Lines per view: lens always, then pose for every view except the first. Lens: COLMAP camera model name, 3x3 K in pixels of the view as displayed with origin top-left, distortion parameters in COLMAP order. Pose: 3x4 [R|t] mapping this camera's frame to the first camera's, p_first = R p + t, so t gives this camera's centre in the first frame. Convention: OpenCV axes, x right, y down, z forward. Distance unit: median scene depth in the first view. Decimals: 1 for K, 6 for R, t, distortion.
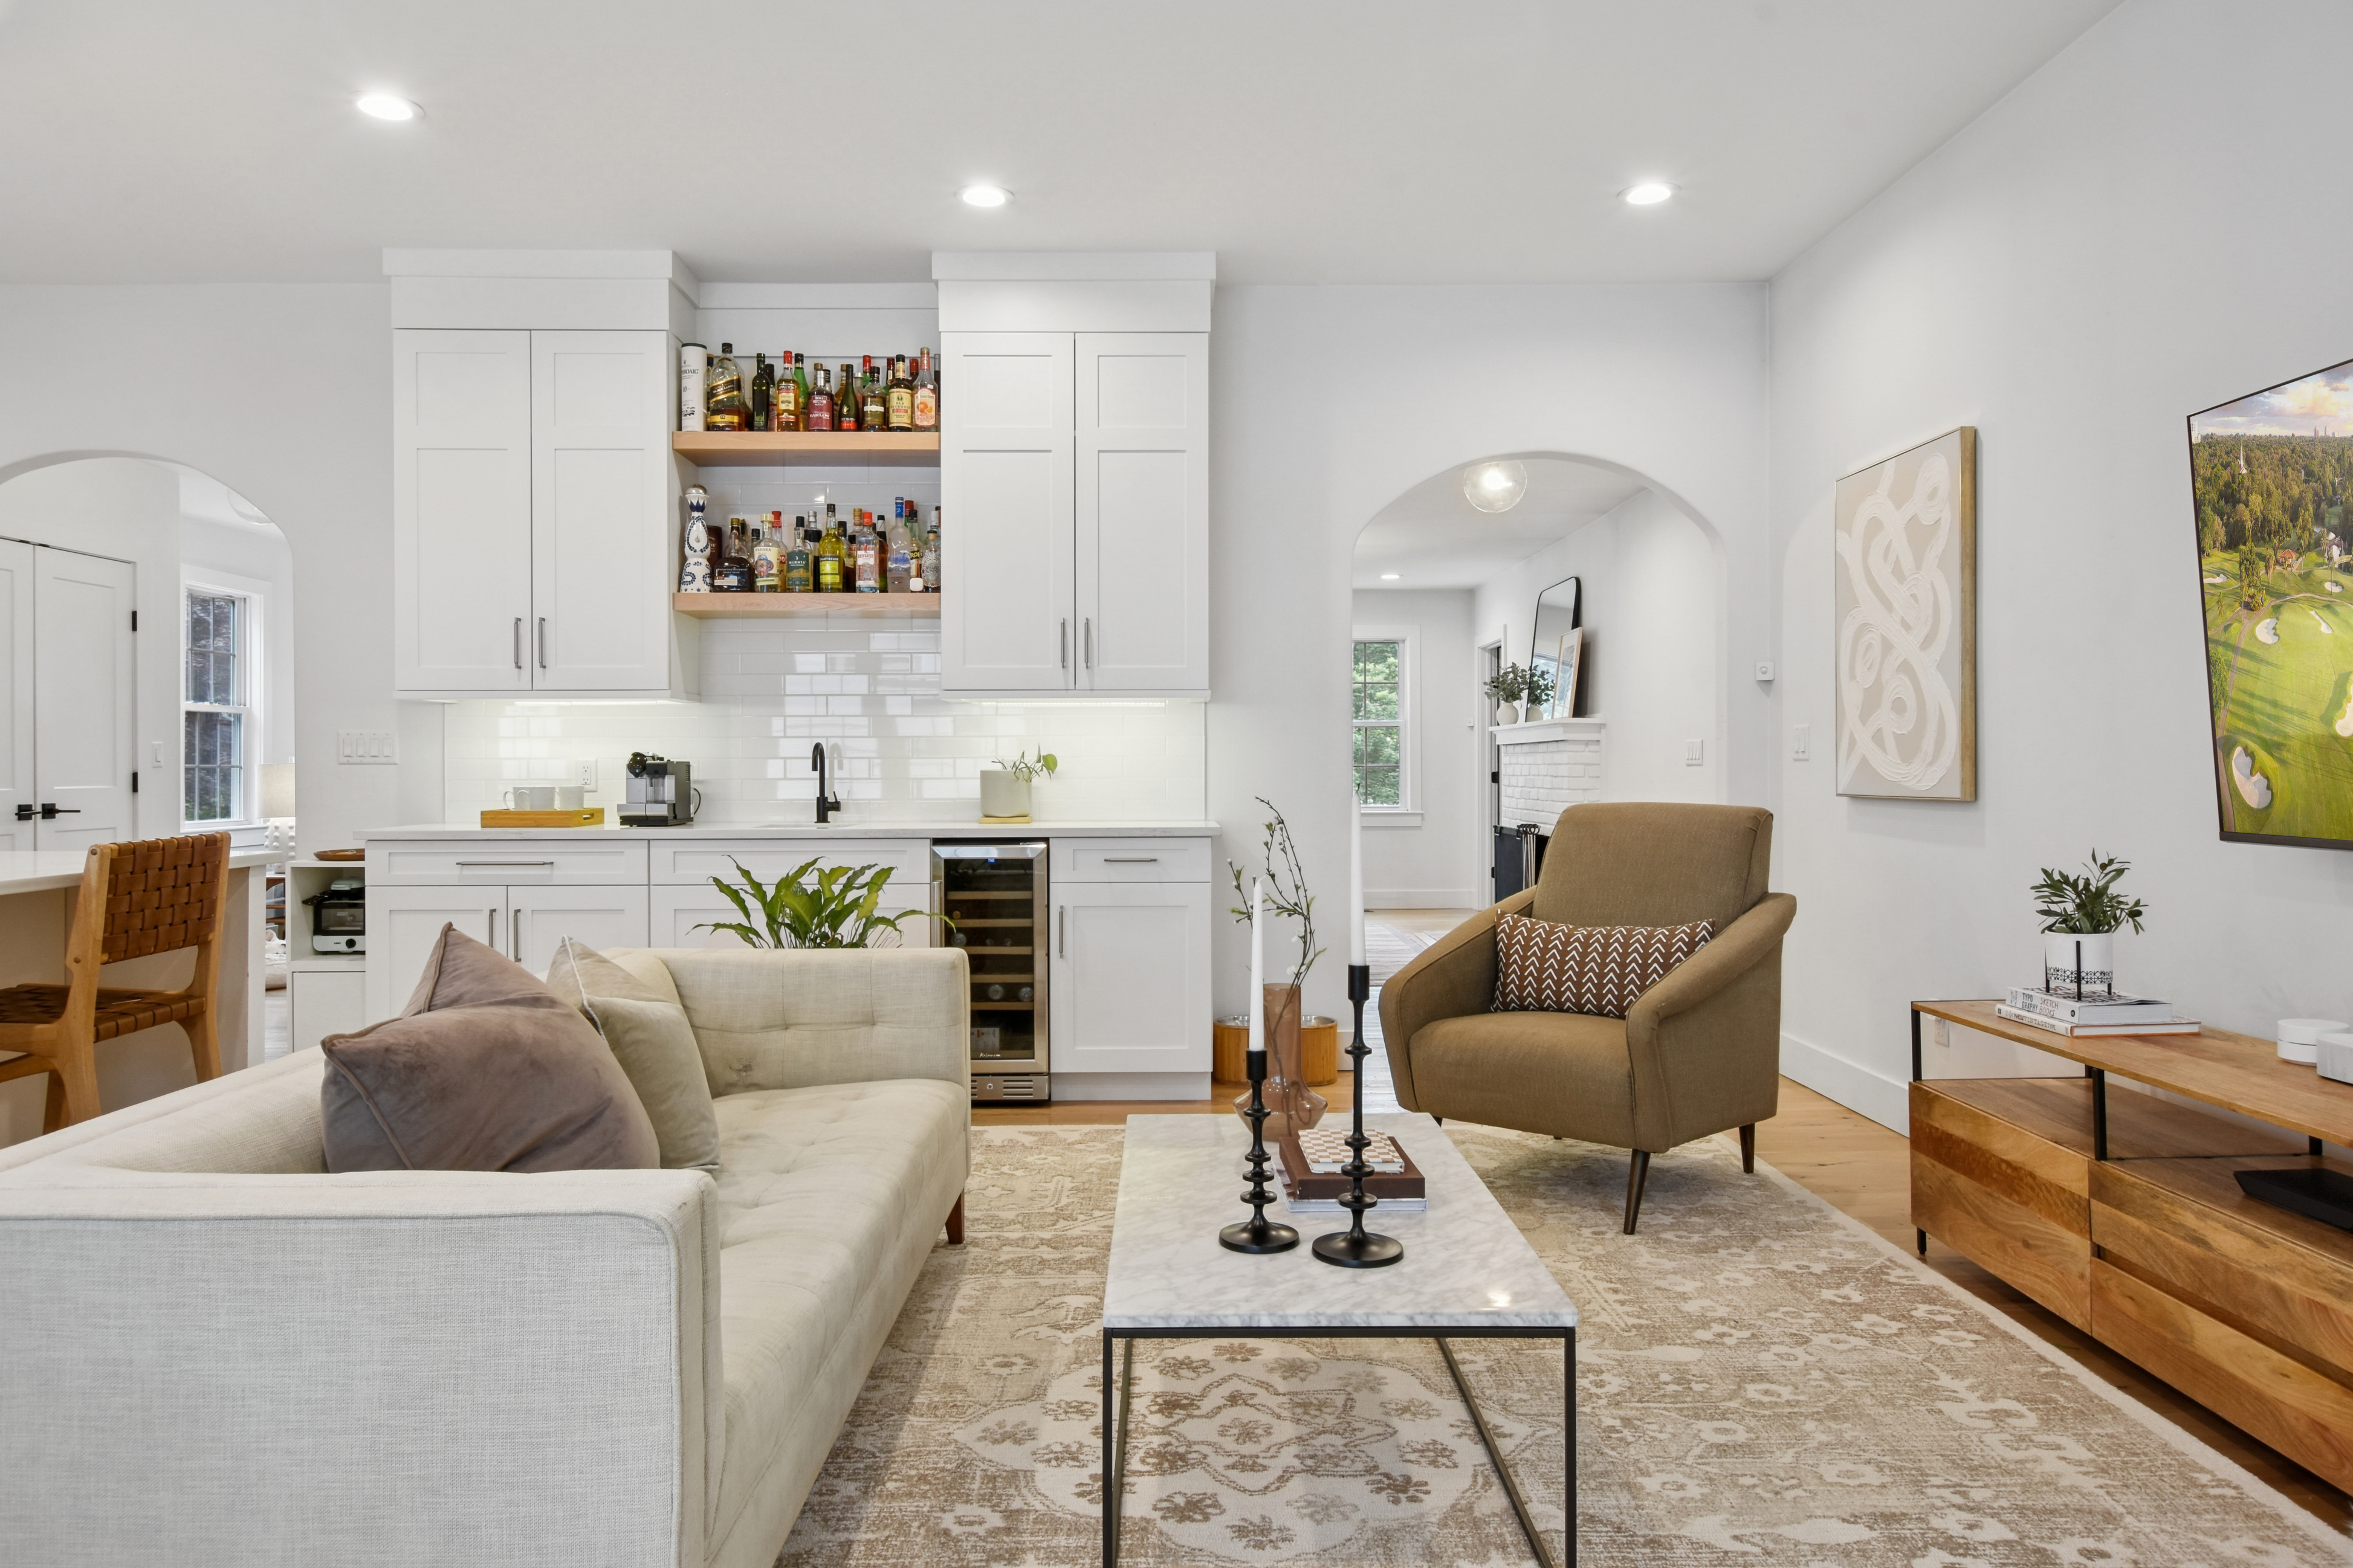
lens RADIAL K [[1484.9, 0, 1176.5], [0, 1484.9, 784.0], [0, 0, 1]] dist [0.003905, 0.001403]
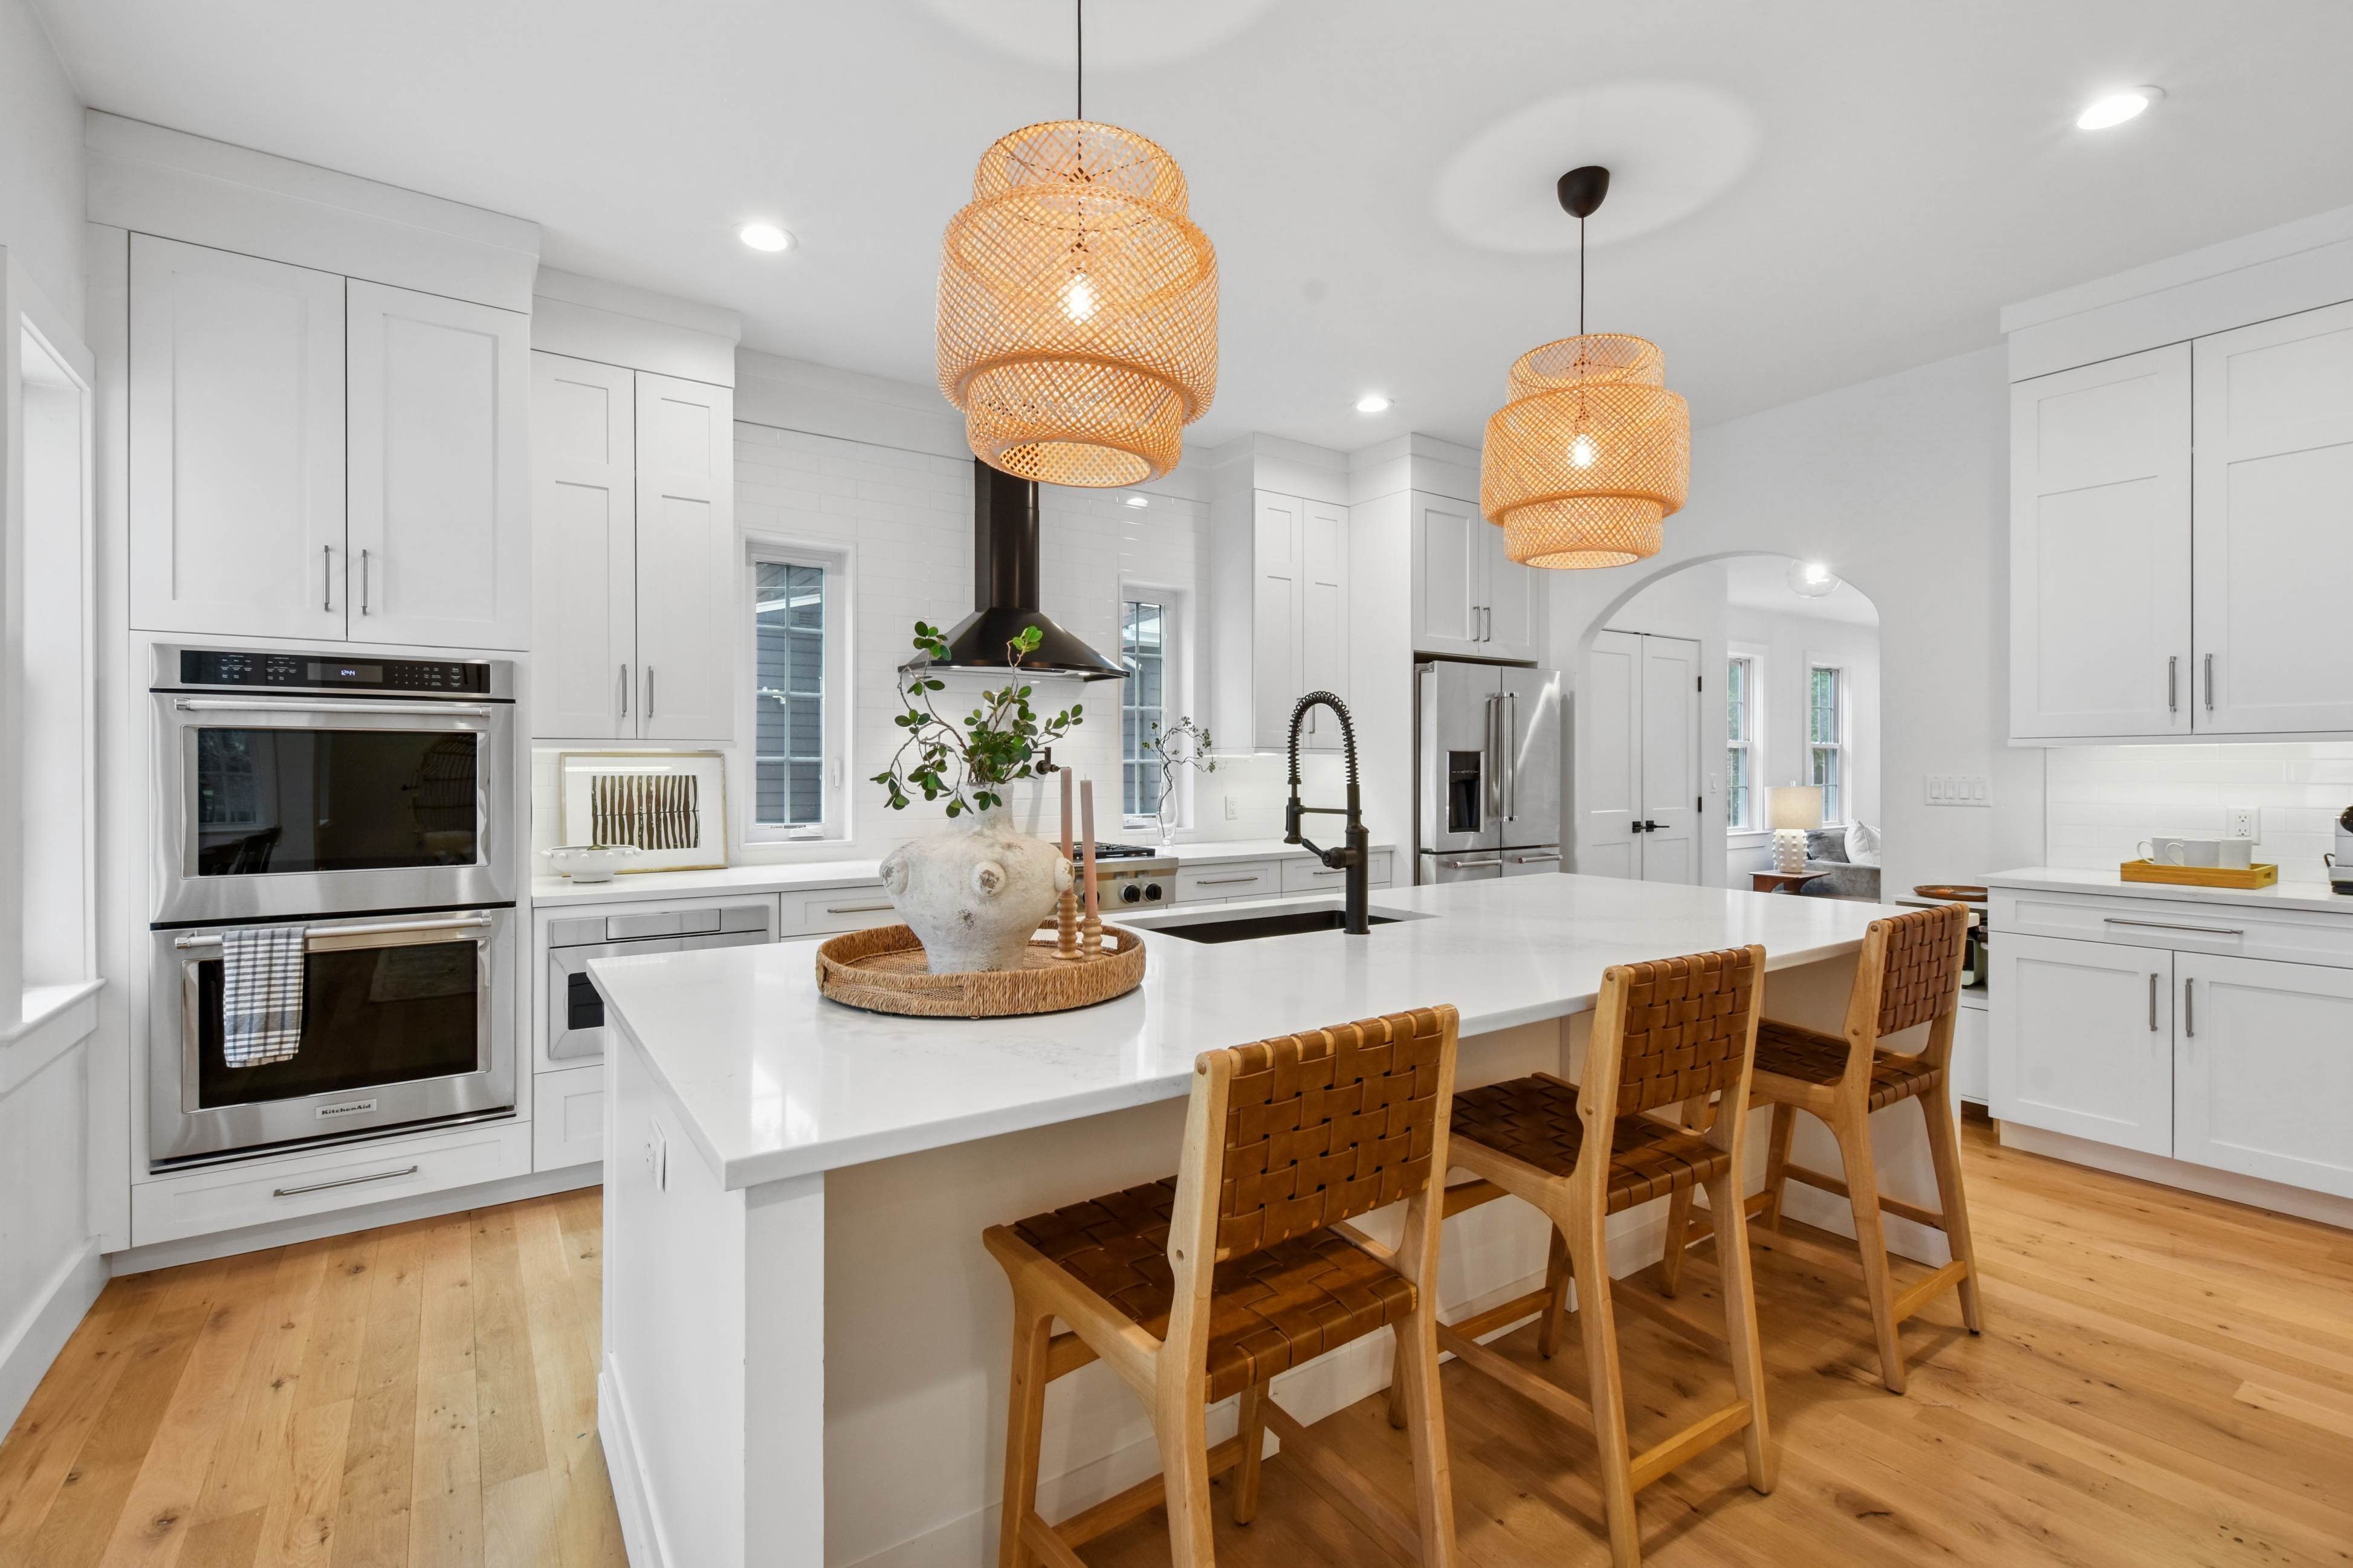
lens RADIAL K [[1049.0, 0, 1215.5], [0, 1049.0, 774.7], [0, 0, 1]] dist [0.000413, 0.000037]
pose [[0.574576, 0.001935, -0.818449, -0.319713], [-0.005824, 0.999982, -0.001725, -0.042816], [0.818430, 0.005758, 0.574577, 0.181666]]
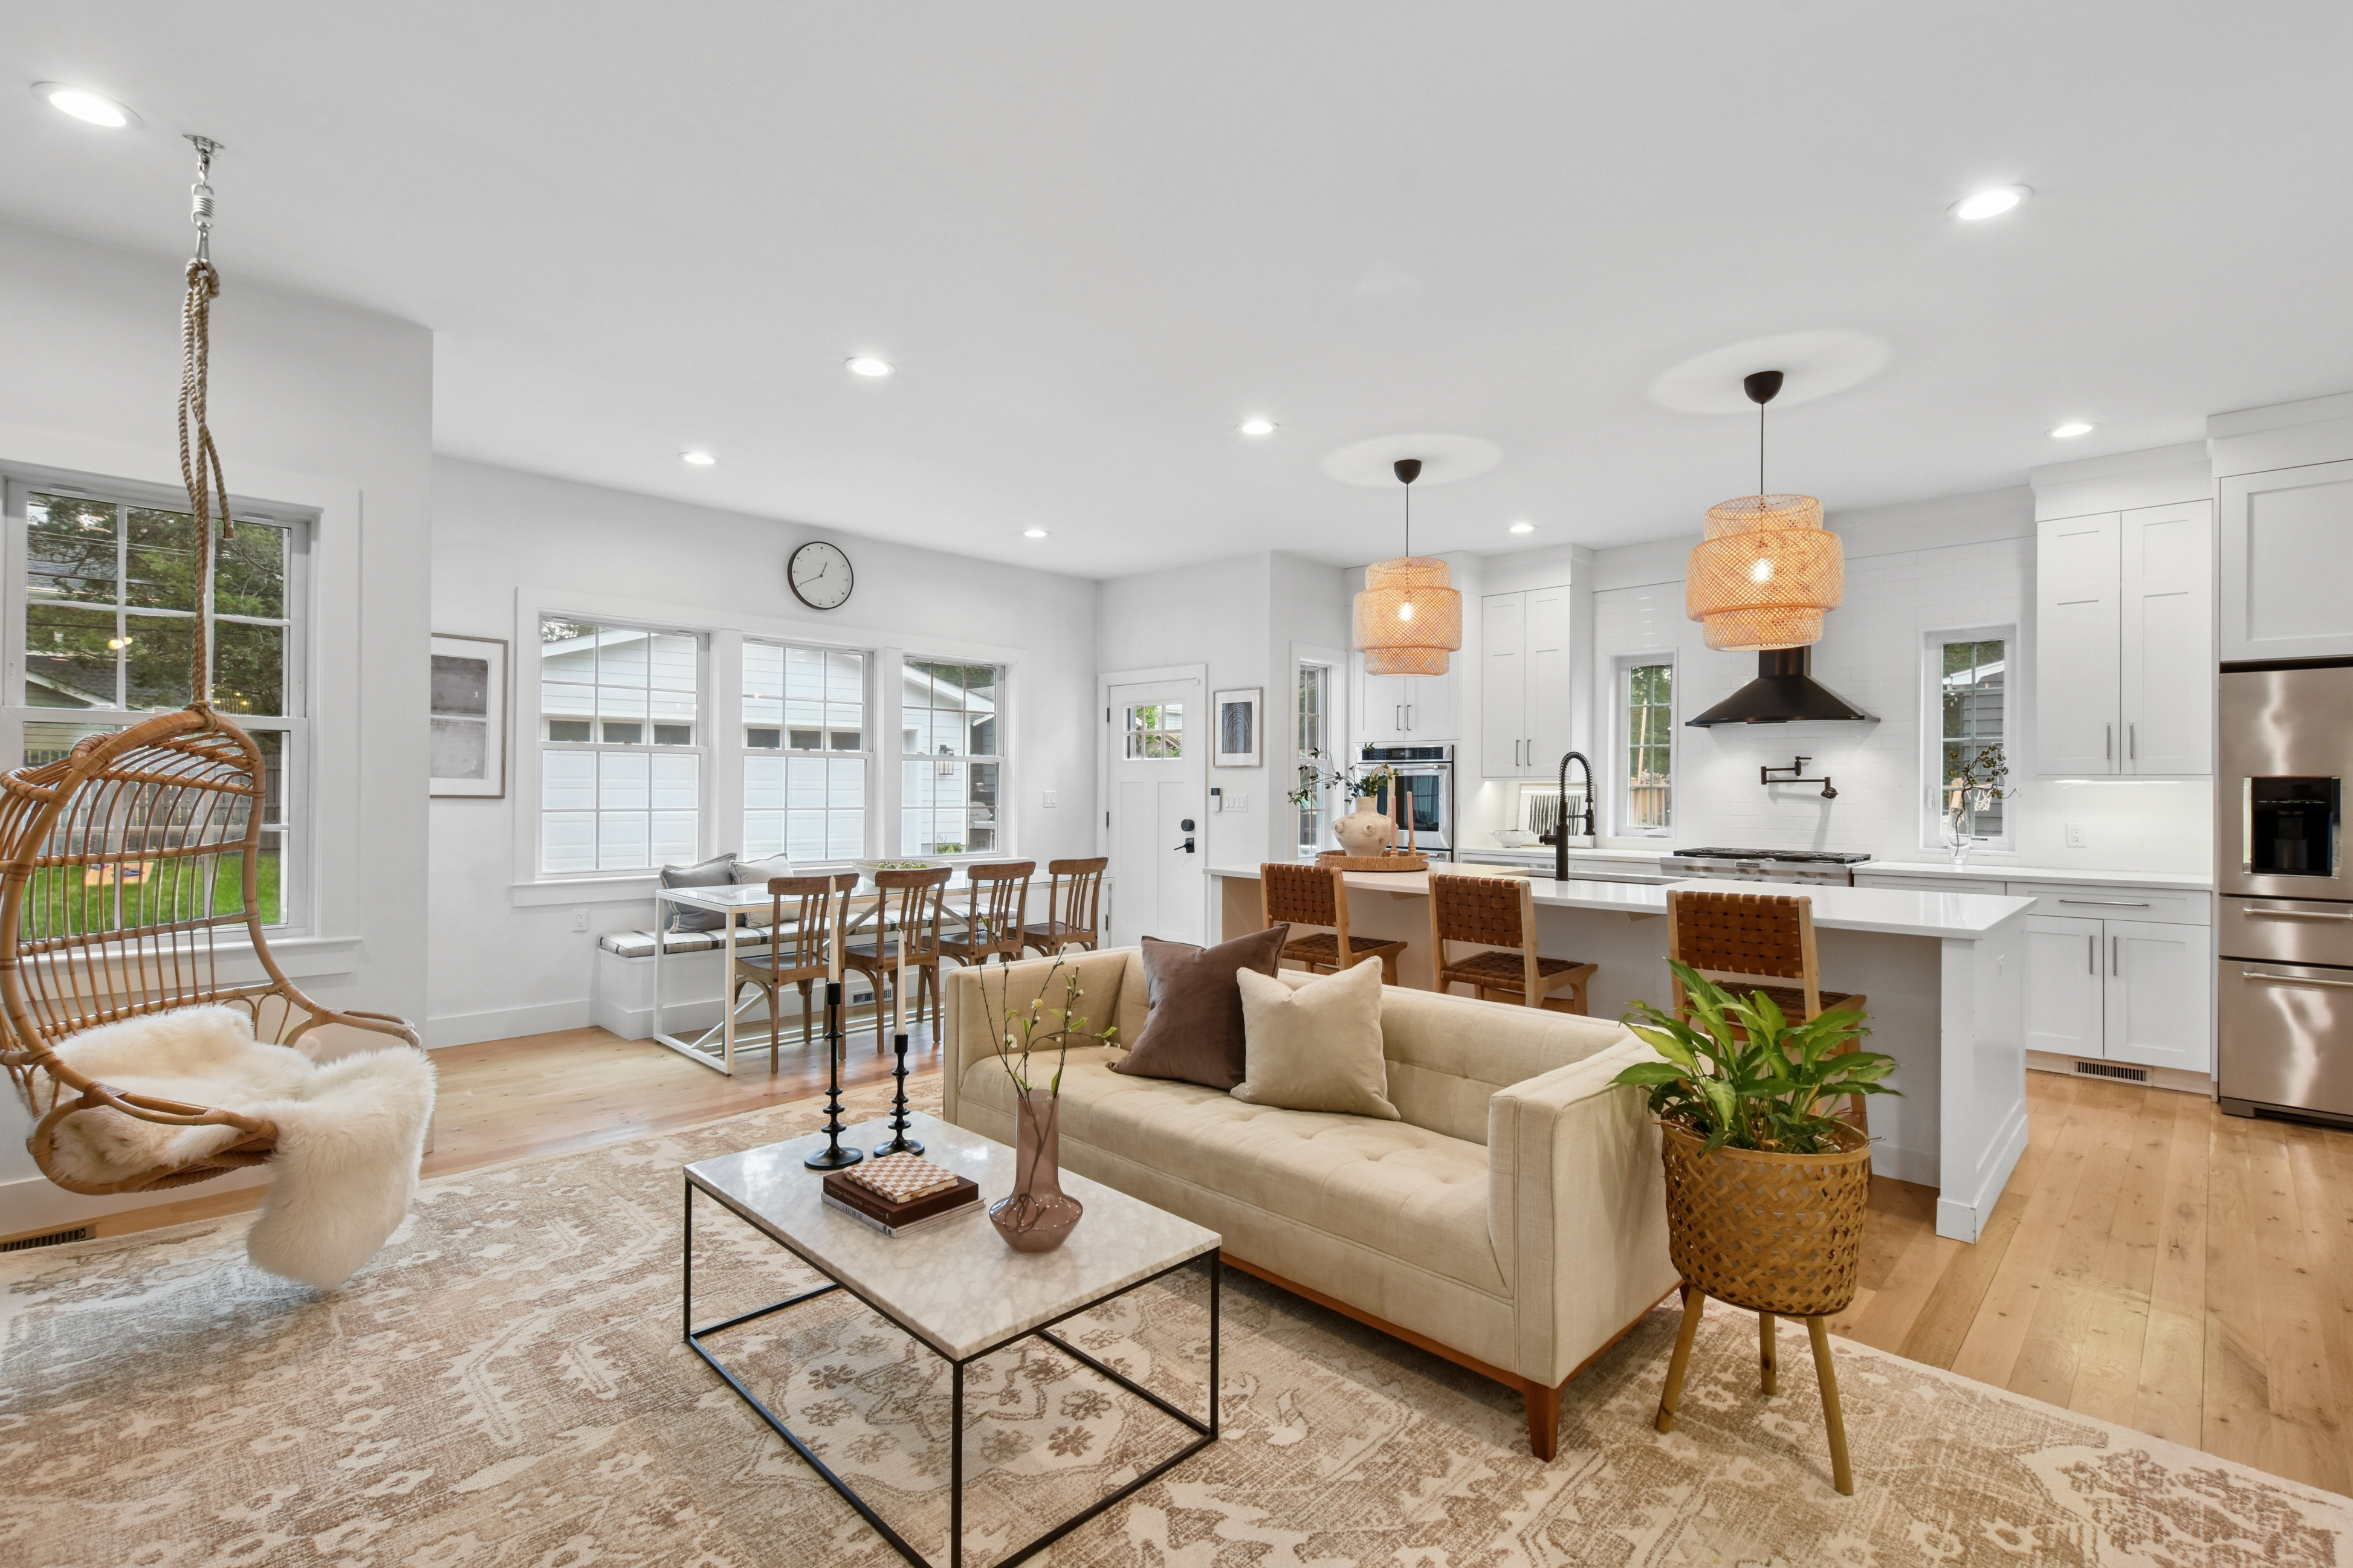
lens RADIAL K [[1077.0, 0, 1176.5], [0, 1077.0, 784.0], [0, 0, 1]] dist [0.000858, -0.000079]
pose [[-0.707201, -0.006299, -0.706985, 0.385748], [-0.014308, 0.999883, 0.005404, -0.059739], [0.706868, 0.013937, -0.707208, 1.165374]]
